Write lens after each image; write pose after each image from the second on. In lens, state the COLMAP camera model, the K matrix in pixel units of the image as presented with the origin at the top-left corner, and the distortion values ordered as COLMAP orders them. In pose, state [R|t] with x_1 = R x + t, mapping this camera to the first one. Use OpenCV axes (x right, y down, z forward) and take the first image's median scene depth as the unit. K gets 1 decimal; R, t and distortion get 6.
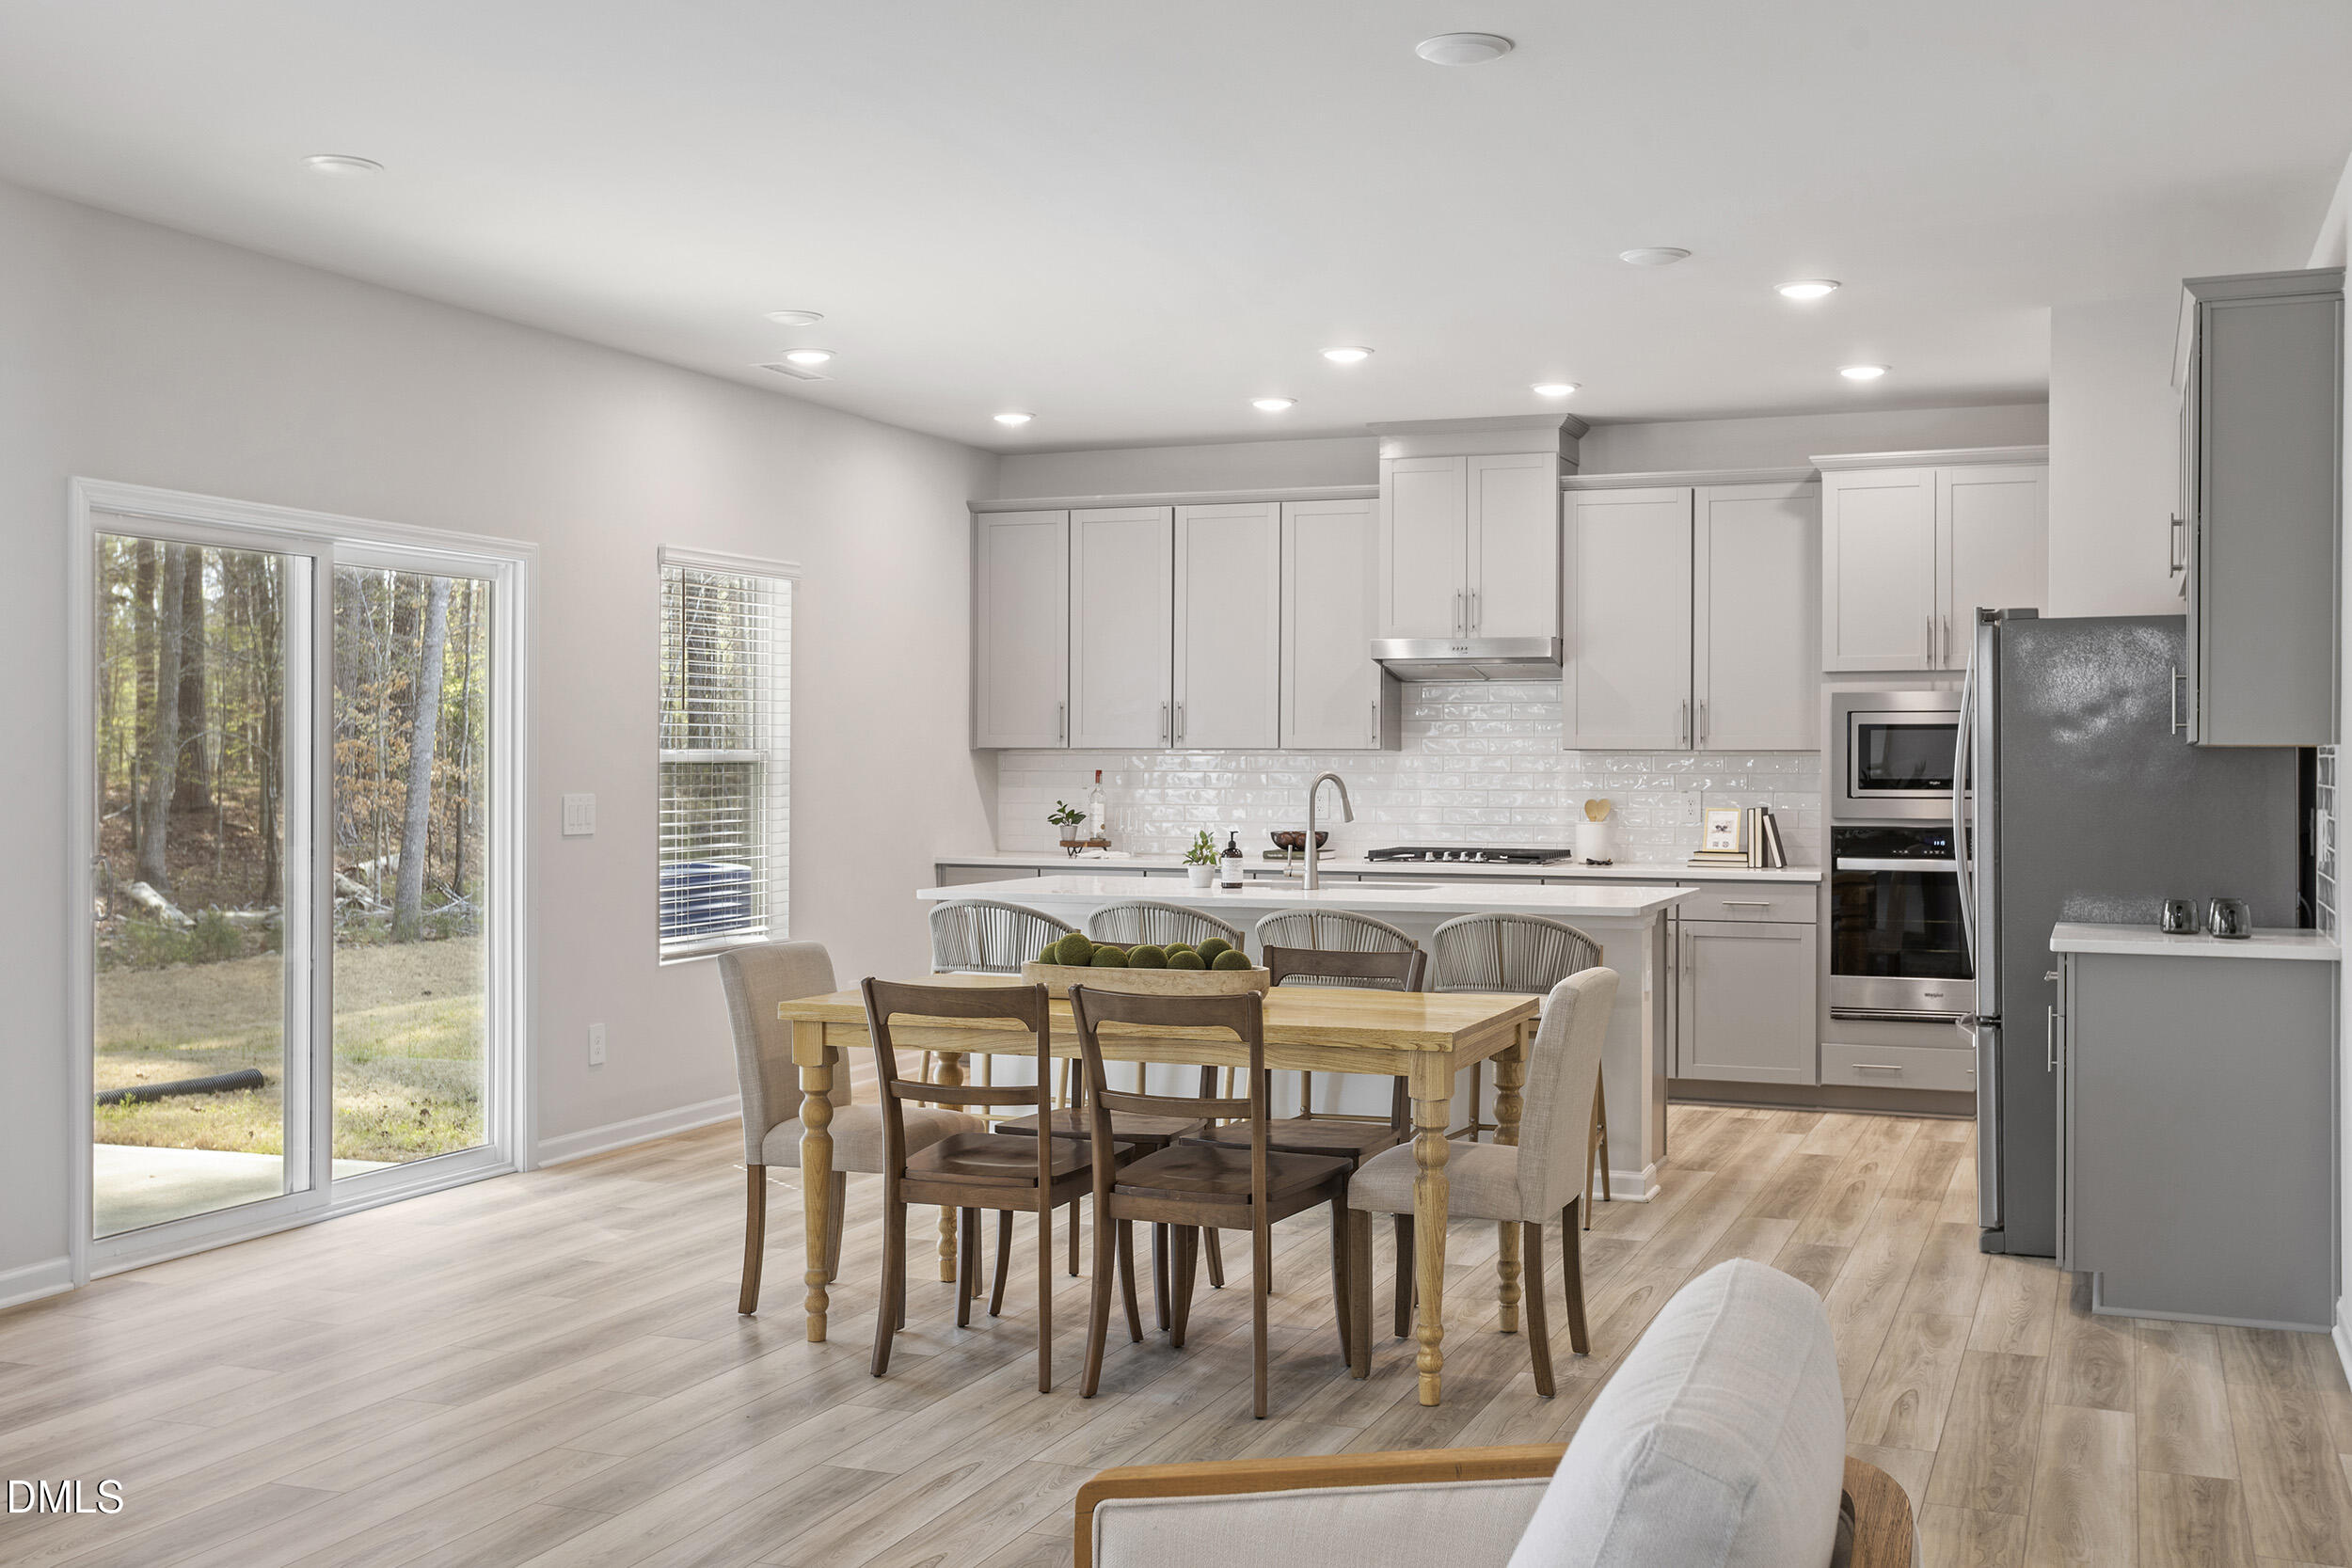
lens RADIAL K [[2387.0, 0, 1176.0], [0, 2387.0, 784.0], [0, 0, 1]] dist [-0.001554, -1.031081]
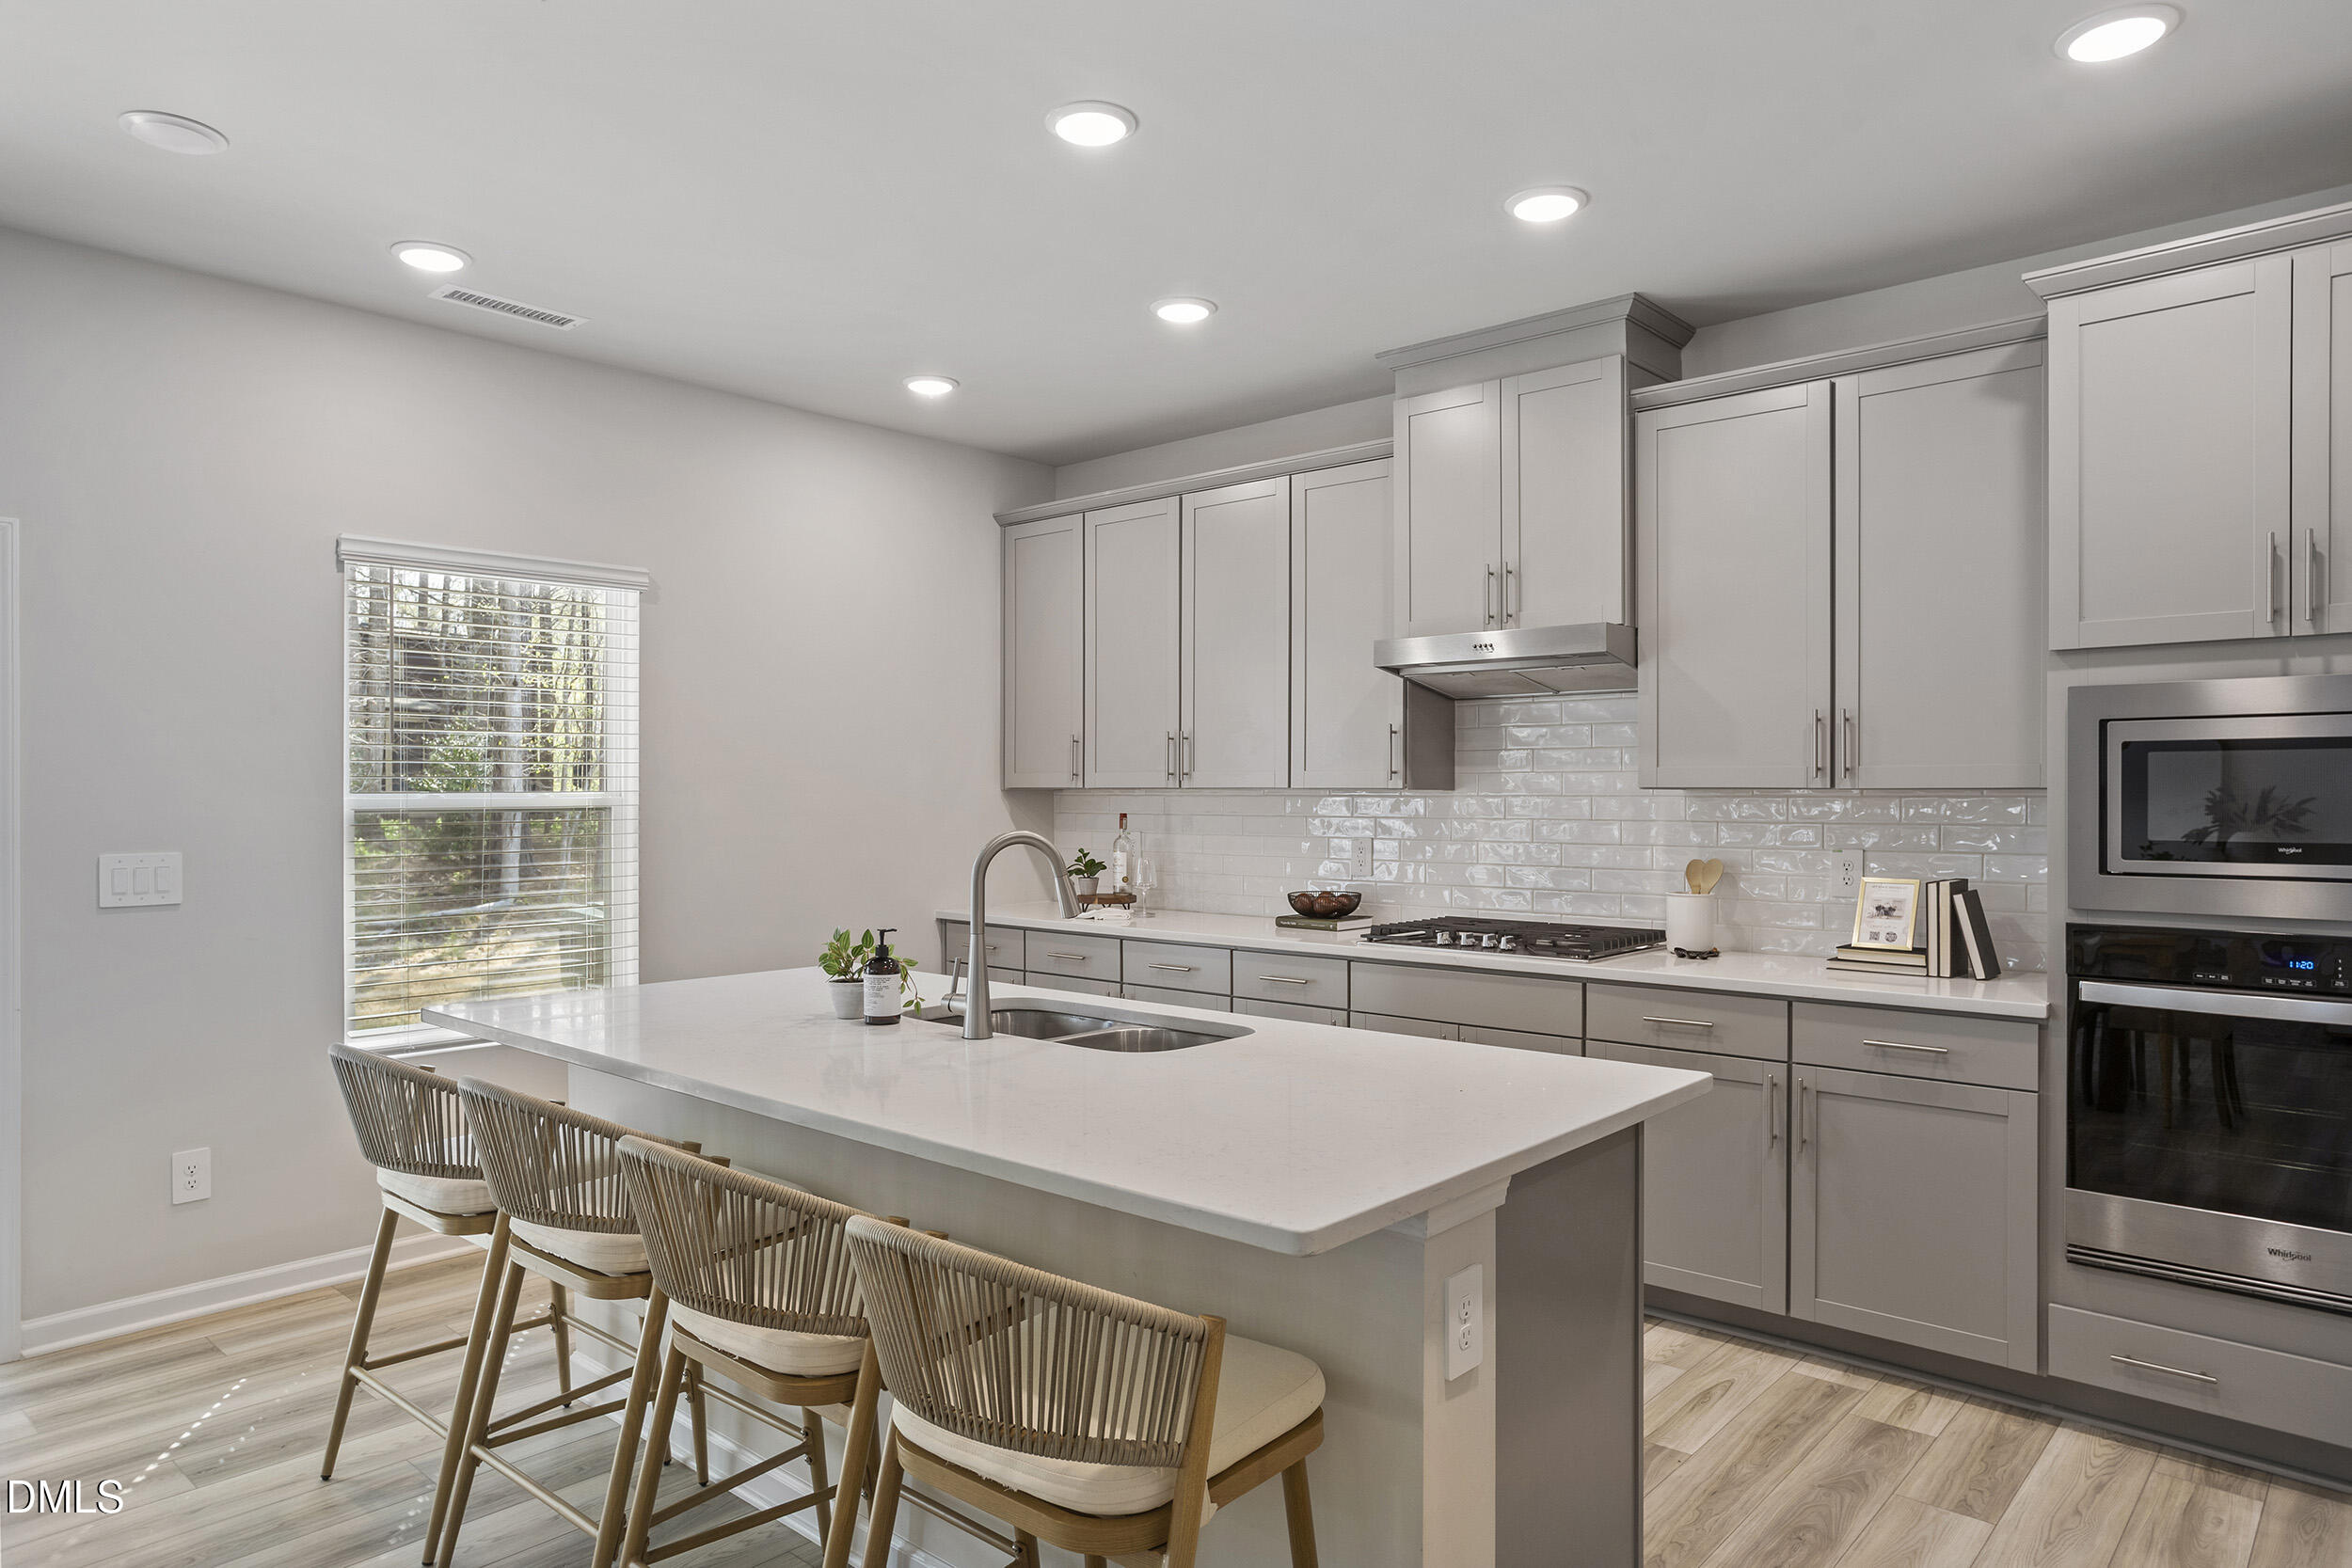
lens RADIAL K [[1344.5, 0, 1252.4], [0, 1344.5, 791.4], [0, 0, 1]] dist [-0.056568, 0.030383]
pose [[0.938420, -0.002603, -0.345487, 0.194143], [-0.000429, 0.999962, -0.008700, -0.010288], [0.345496, 0.008312, 0.938383, 0.609507]]
